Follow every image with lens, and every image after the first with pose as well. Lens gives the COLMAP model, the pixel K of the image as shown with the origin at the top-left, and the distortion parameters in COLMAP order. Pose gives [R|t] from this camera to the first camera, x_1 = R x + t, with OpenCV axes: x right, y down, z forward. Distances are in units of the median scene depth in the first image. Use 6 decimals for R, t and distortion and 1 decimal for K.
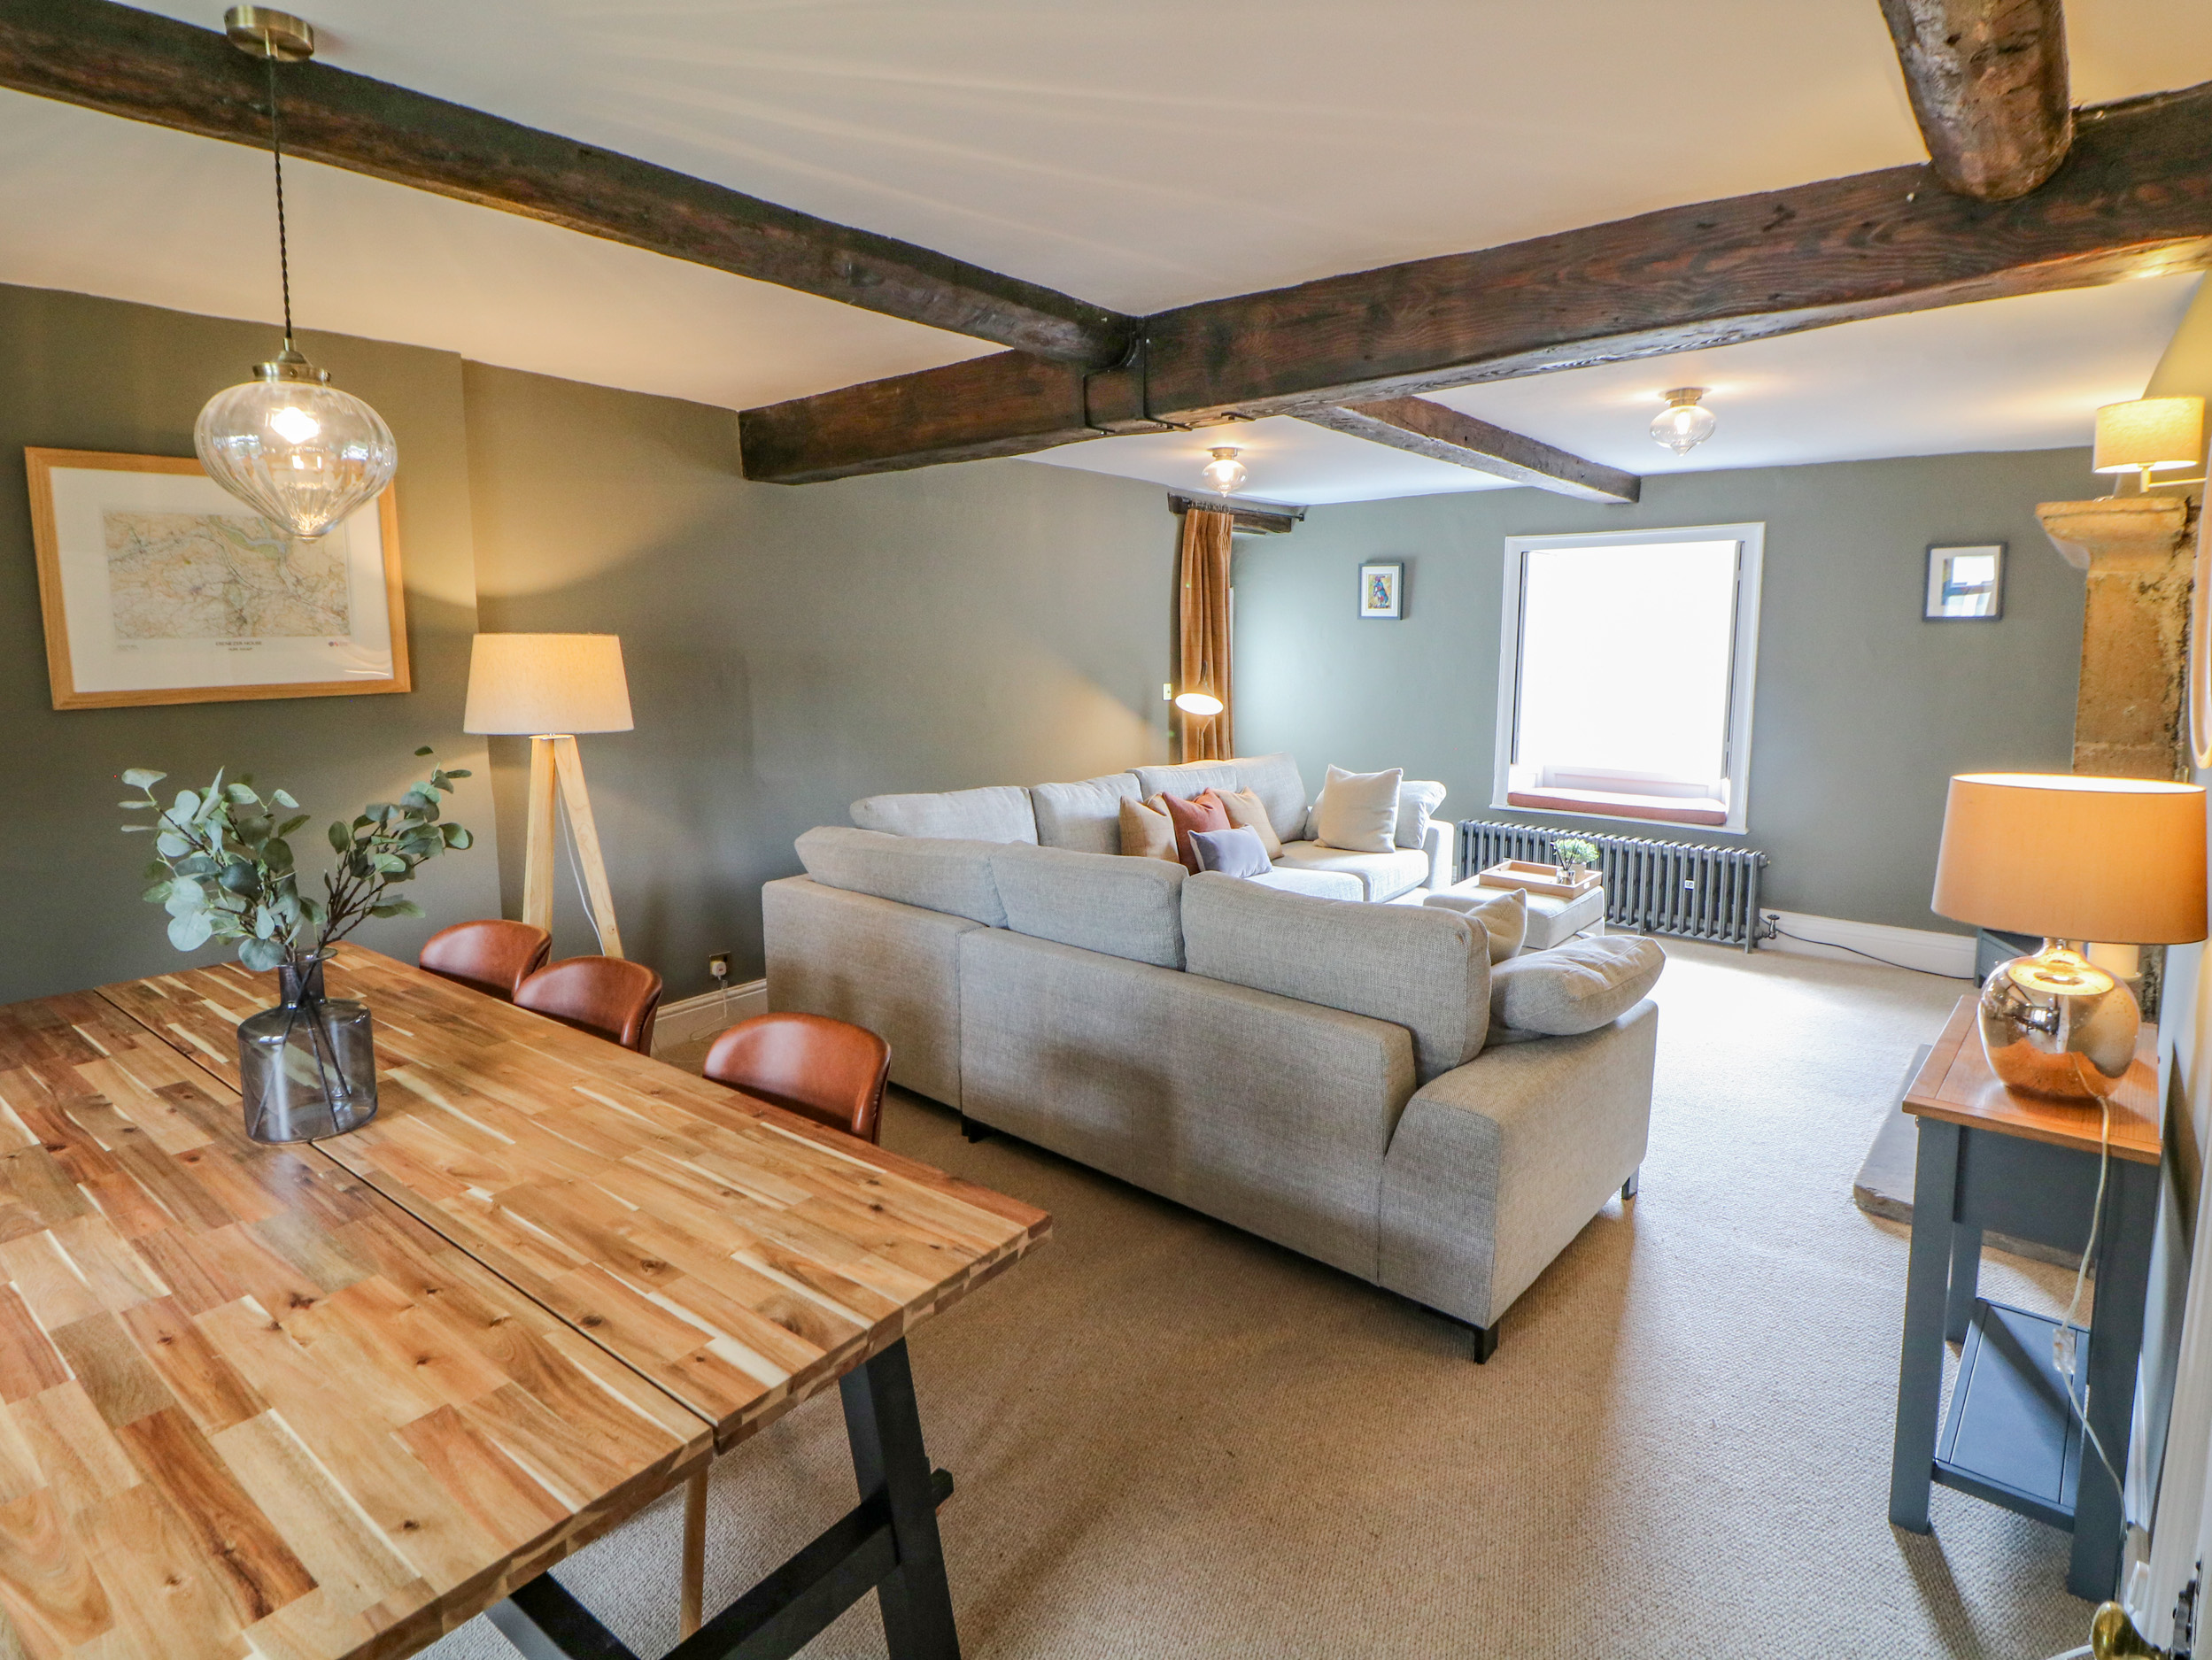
lens RADIAL K [[1143.7, 0, 1114.1], [0, 1143.7, 752.5], [0, 0, 1]] dist [-0.001648, -0.012177]
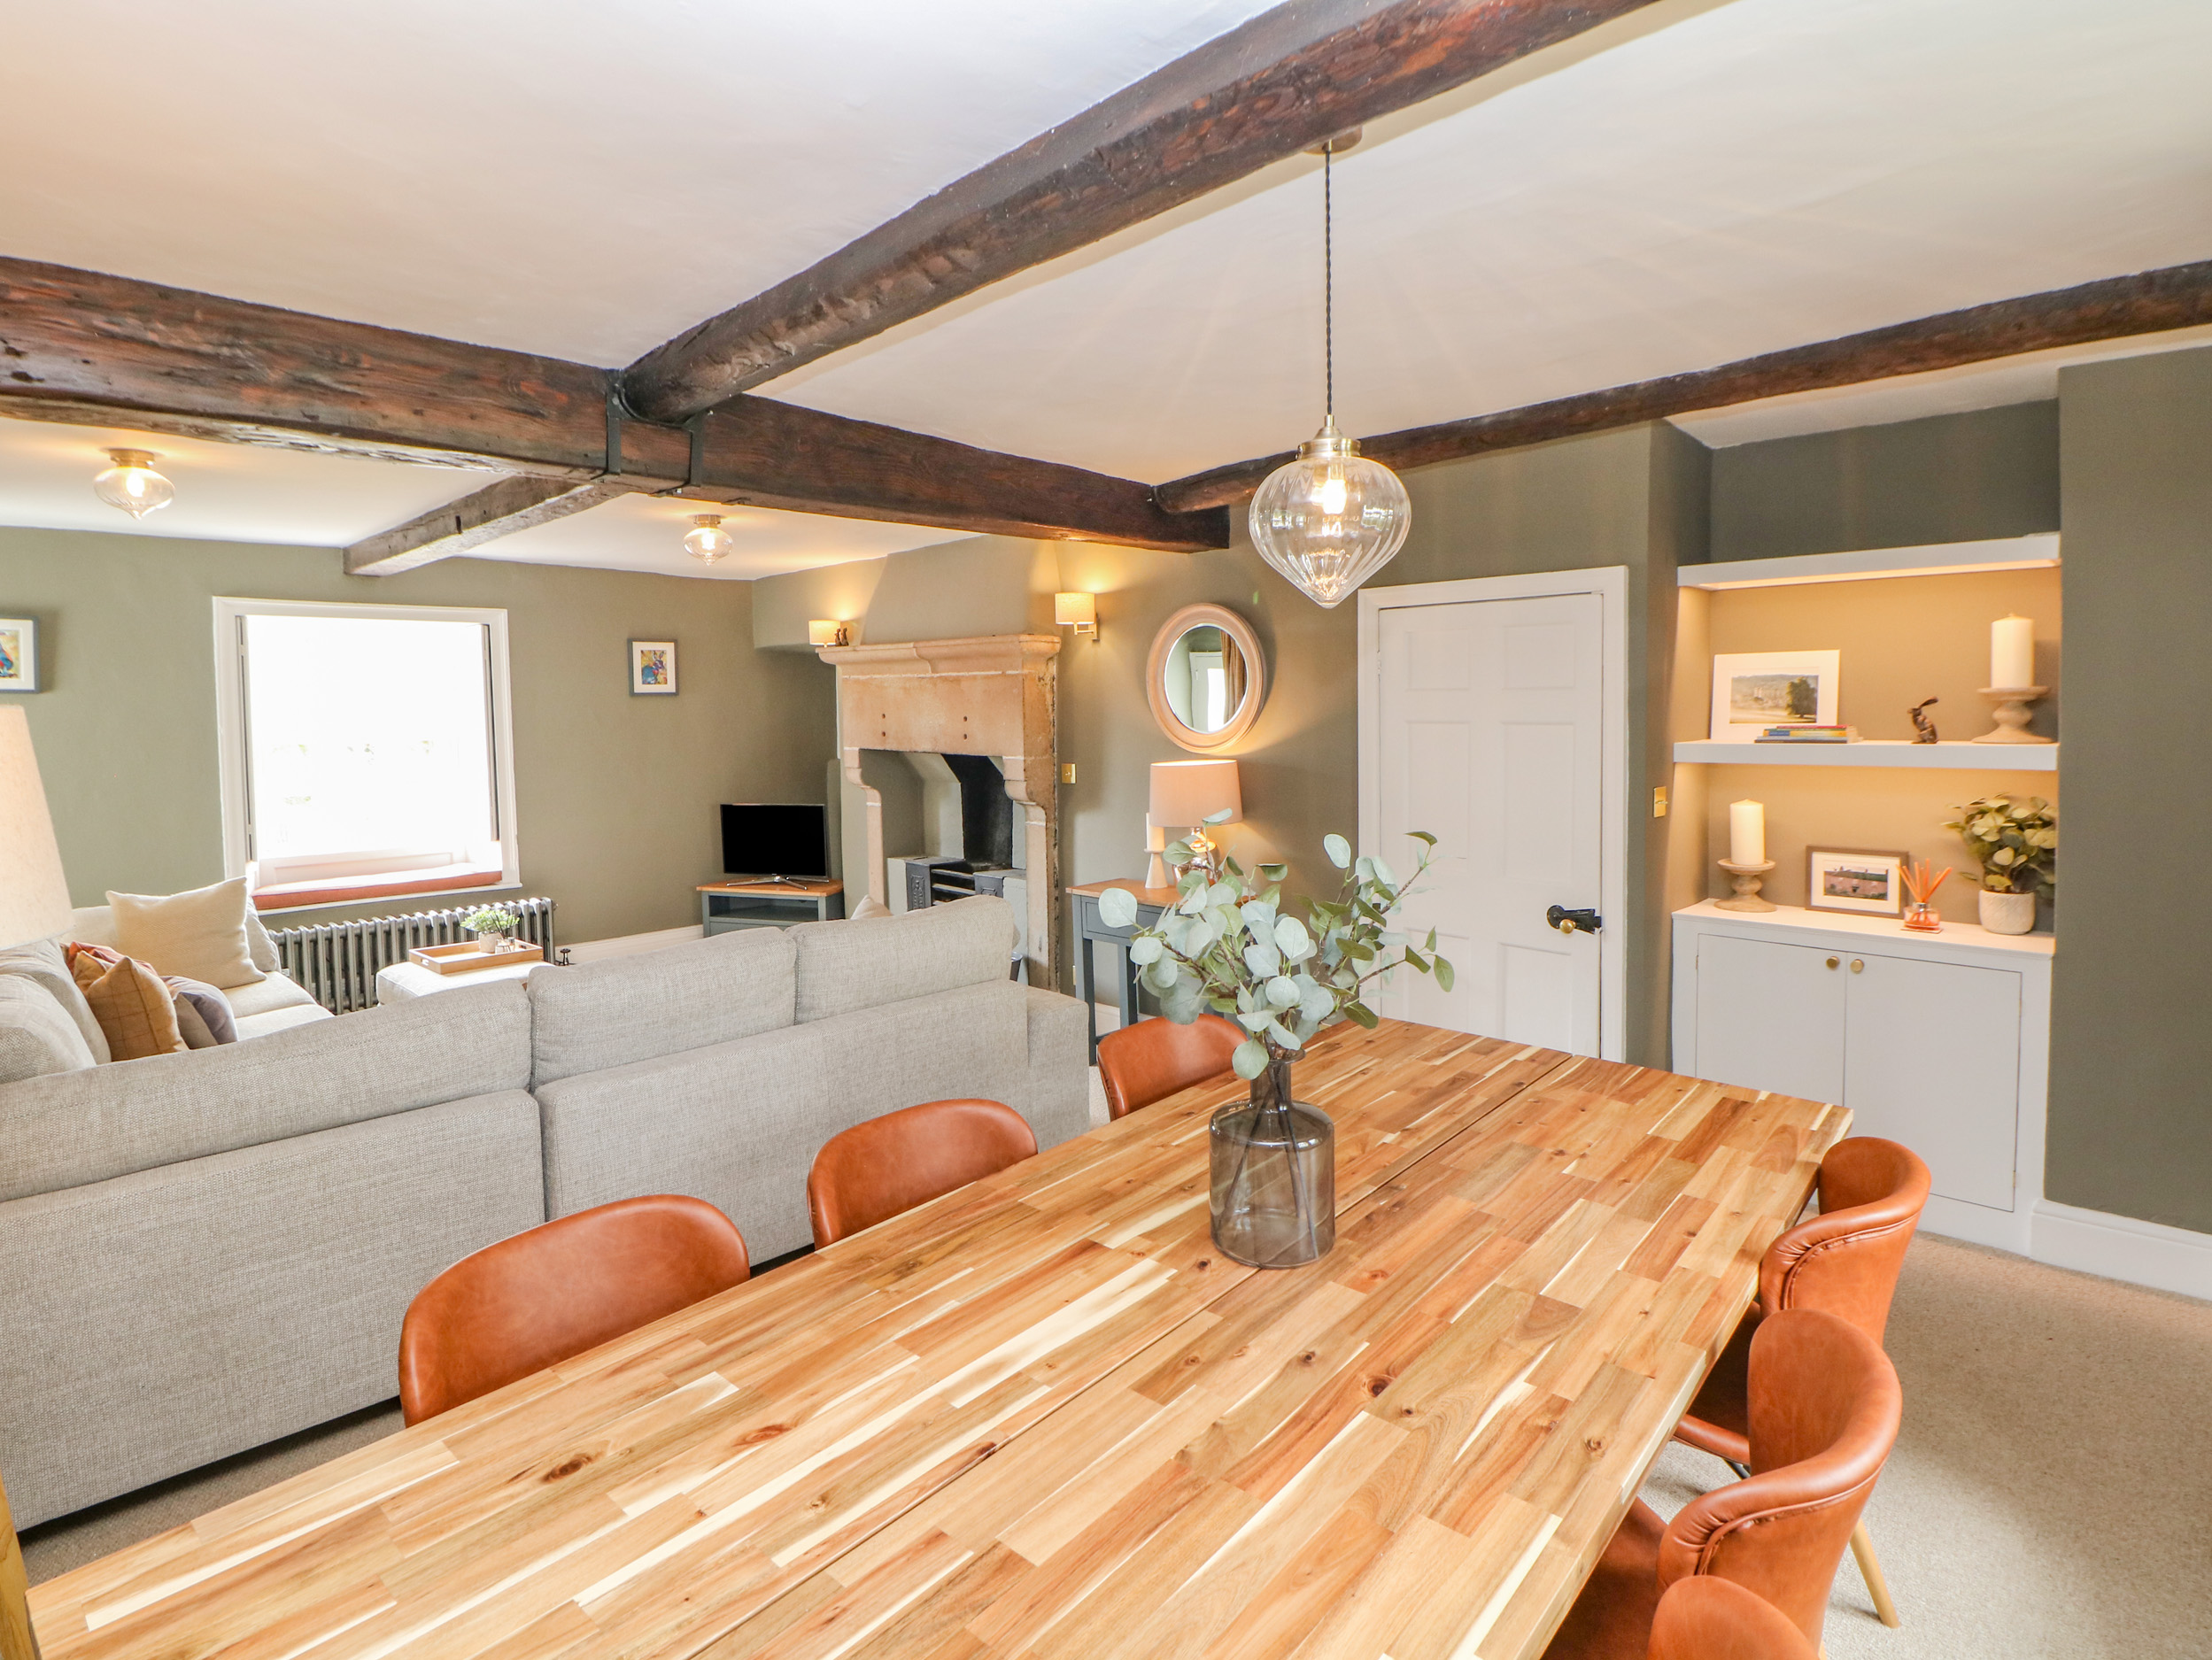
lens RADIAL K [[1143.7, 0, 1114.1], [0, 1143.7, 752.5], [0, 0, 1]] dist [-0.001648, -0.012177]
pose [[0.075856, -0.044877, 0.996108, -1.739057], [0.113752, 0.992854, 0.036068, -0.111149], [-0.990609, 0.110574, 0.080419, 1.102828]]
